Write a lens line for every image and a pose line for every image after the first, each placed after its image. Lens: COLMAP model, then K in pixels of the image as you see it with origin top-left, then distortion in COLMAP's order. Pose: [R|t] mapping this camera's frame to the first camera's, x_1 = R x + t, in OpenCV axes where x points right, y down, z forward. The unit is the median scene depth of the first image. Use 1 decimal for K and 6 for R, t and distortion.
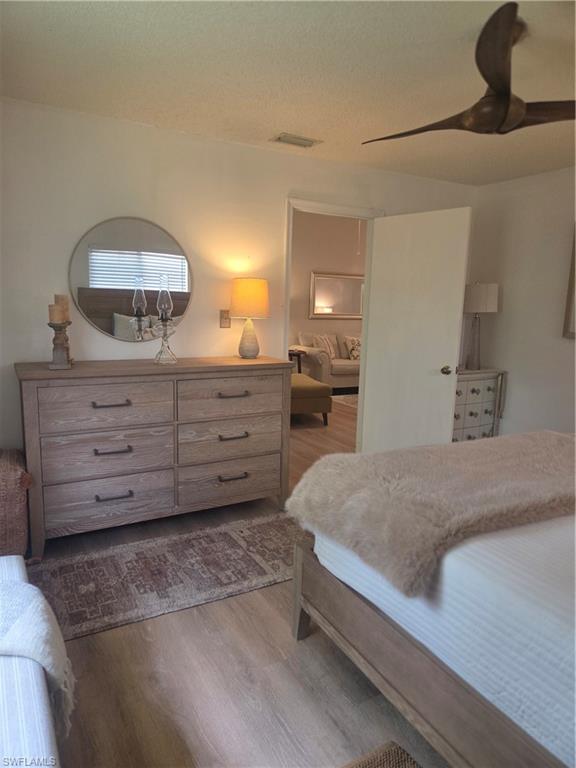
lens RADIAL K [[516.3, 0, 286.0], [0, 516.3, 391.9], [0, 0, 1]] dist [0.065736, -0.056959]
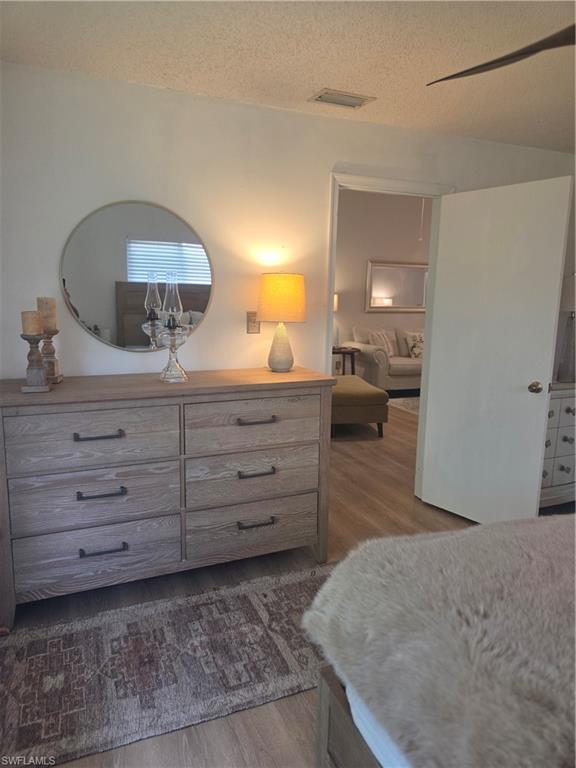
lens RADIAL K [[516.3, 0, 286.9], [0, 516.3, 376.5], [0, 0, 1]] dist [0.065736, -0.056959]
pose [[0.993501, 0.011414, -0.113248, 0.034176], [-0.012103, 0.999912, -0.005398, -0.060104], [0.113176, 0.006734, 0.993552, 0.223454]]
